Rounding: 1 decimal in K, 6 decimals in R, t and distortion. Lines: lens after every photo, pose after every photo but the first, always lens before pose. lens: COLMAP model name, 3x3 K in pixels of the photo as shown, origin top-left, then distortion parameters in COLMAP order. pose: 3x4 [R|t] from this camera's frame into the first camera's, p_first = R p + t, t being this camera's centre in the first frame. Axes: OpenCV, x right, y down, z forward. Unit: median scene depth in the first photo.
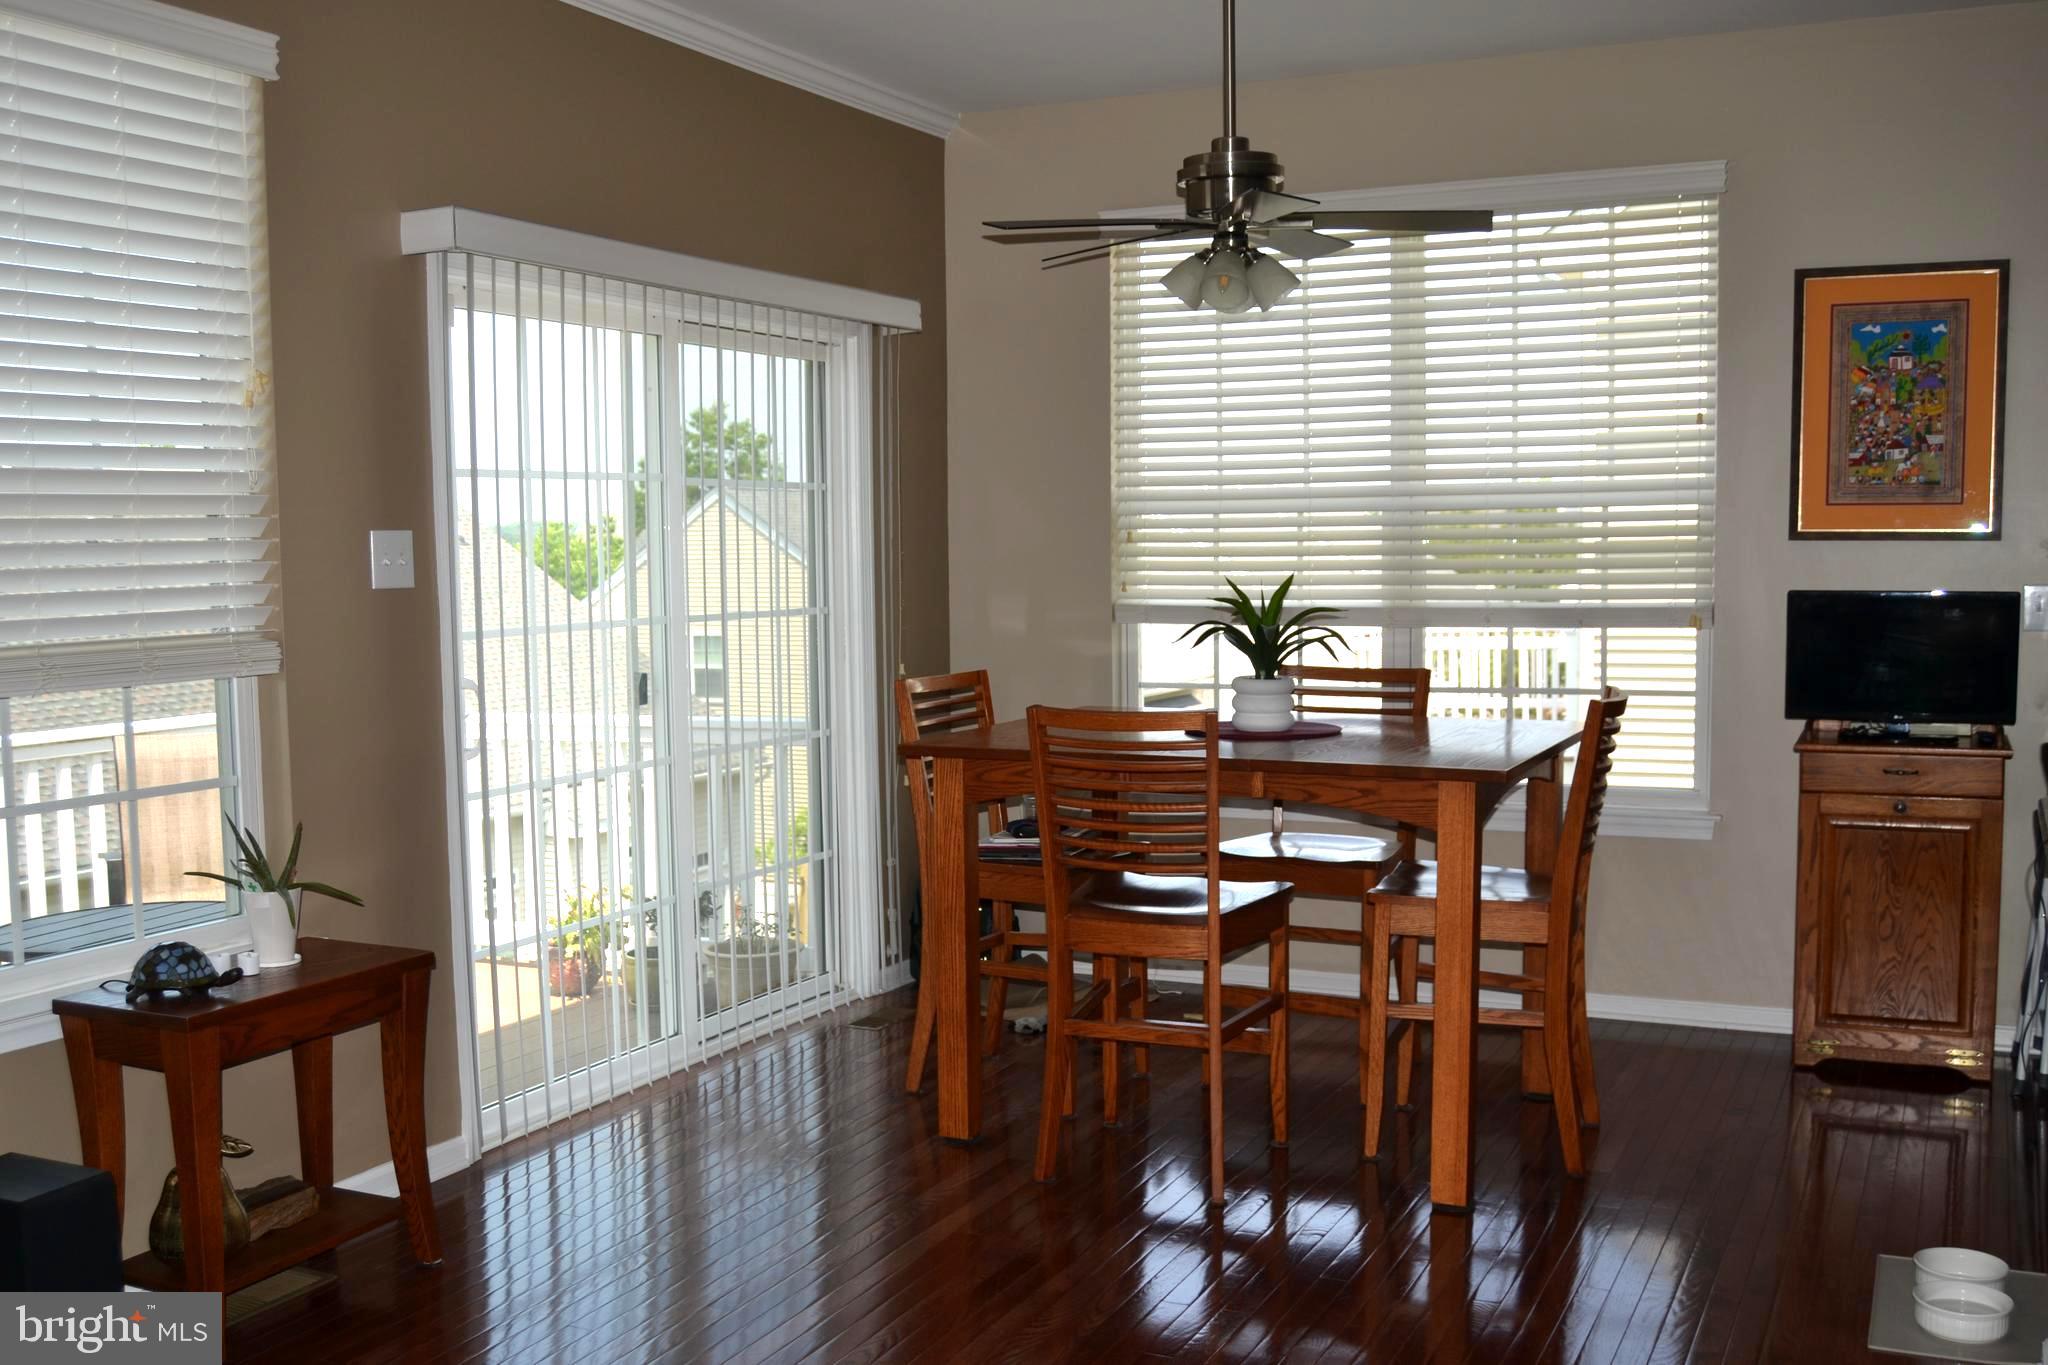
lens RADIAL K [[1979.2, 0, 1029.3], [0, 1979.2, 737.5], [0, 0, 1]] dist [-0.047099, 0.000000]
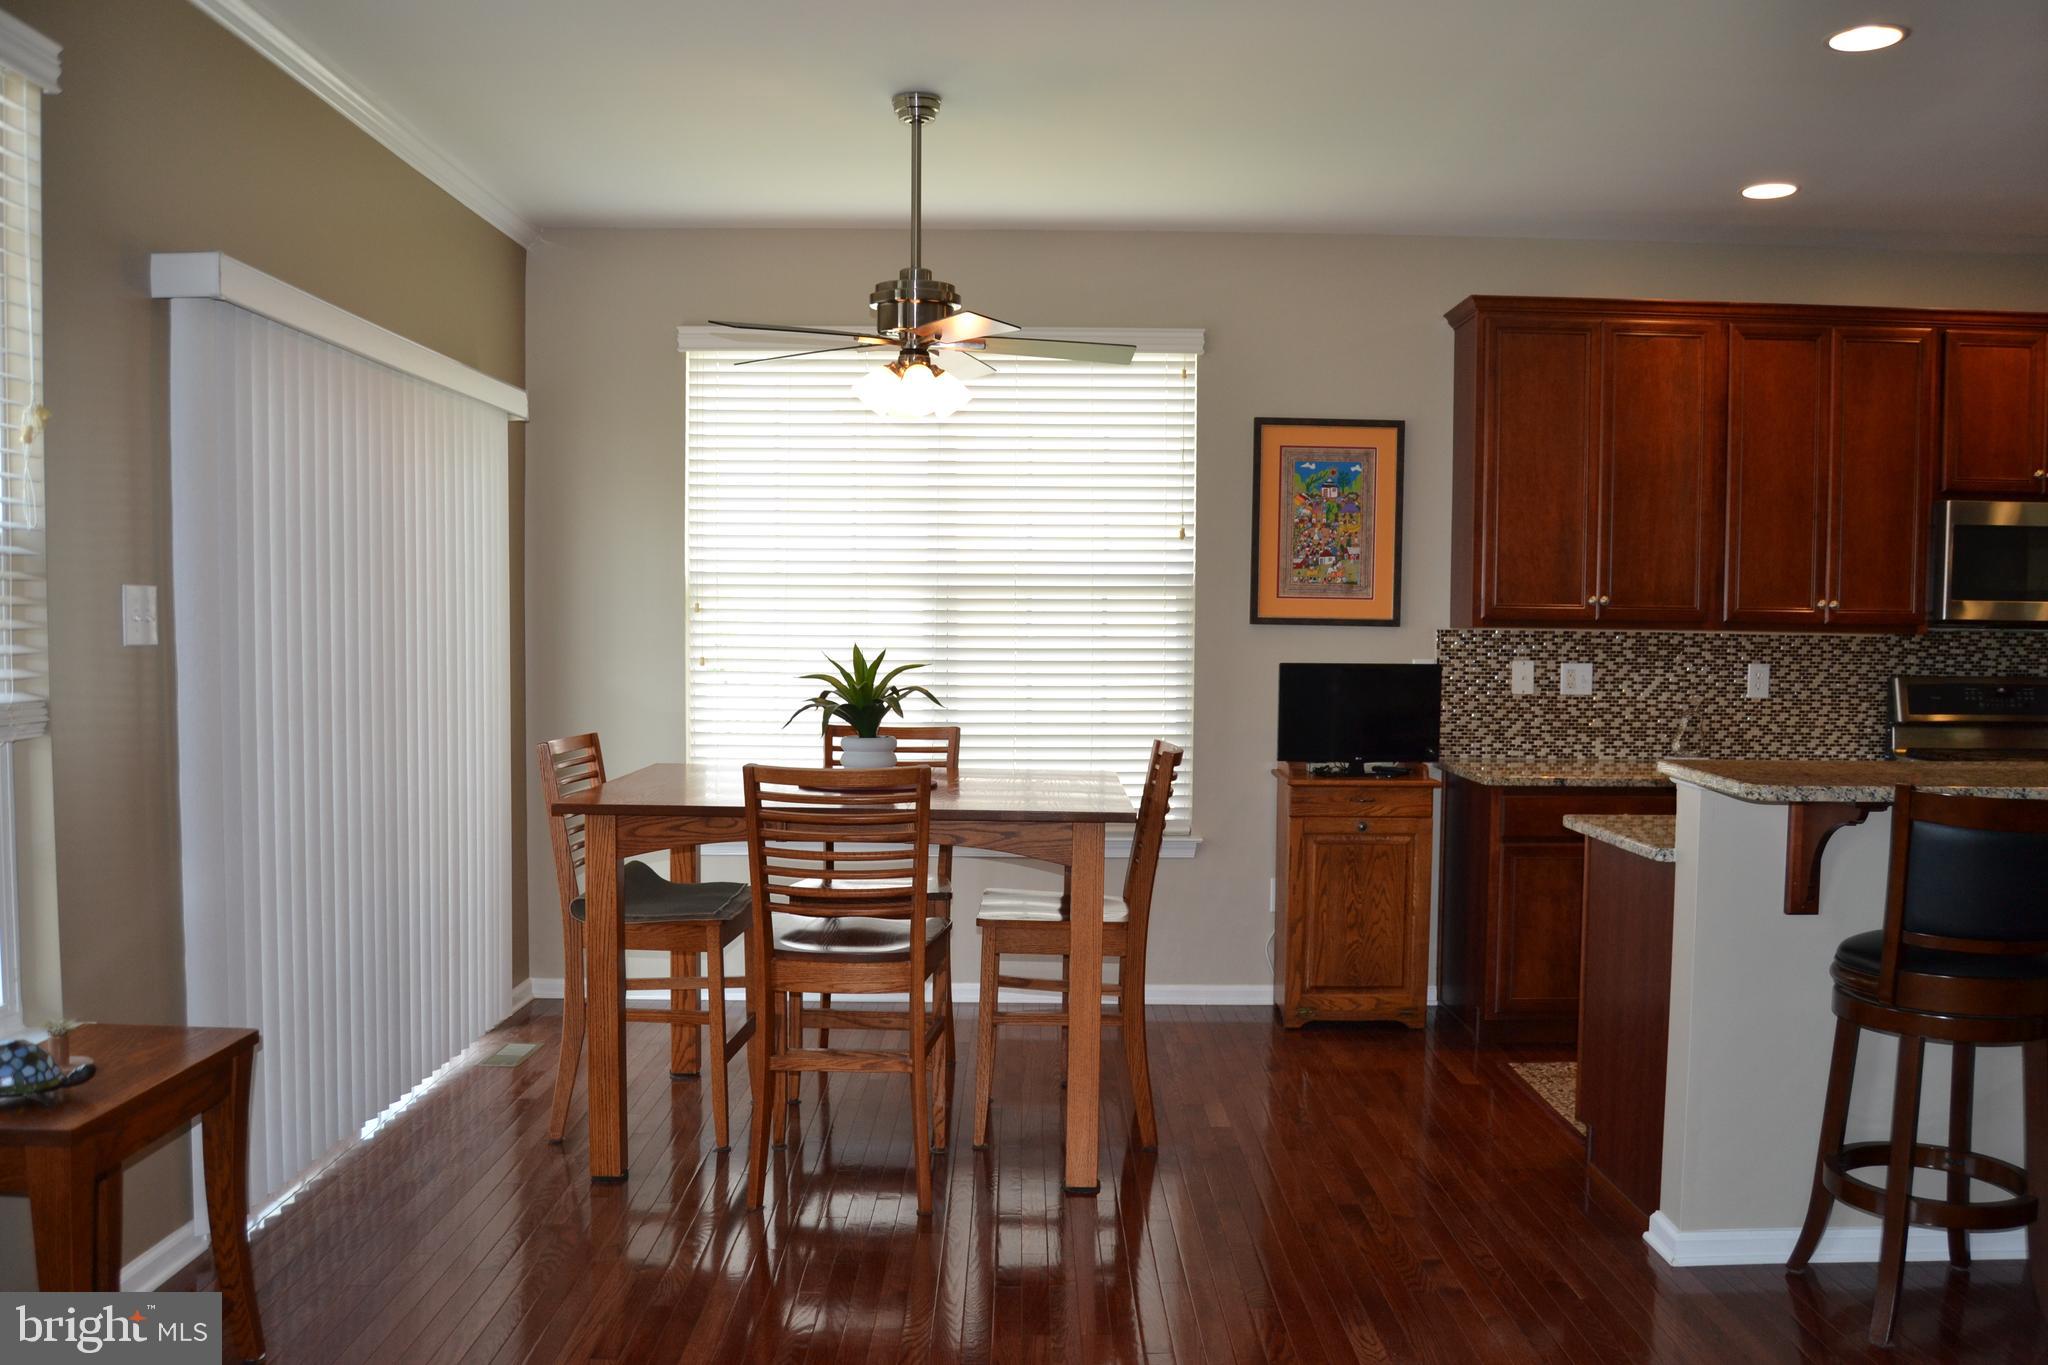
lens RADIAL K [[1615.9, 0, 1031.9], [0, 1615.9, 728.8], [0, 0, 1]] dist [-0.088906, 0.031139]
pose [[0.897062, -0.010177, 0.441787, -0.223385], [0.028297, 0.999006, -0.034445, 0.001435], [-0.440997, 0.043401, 0.896459, 0.114890]]
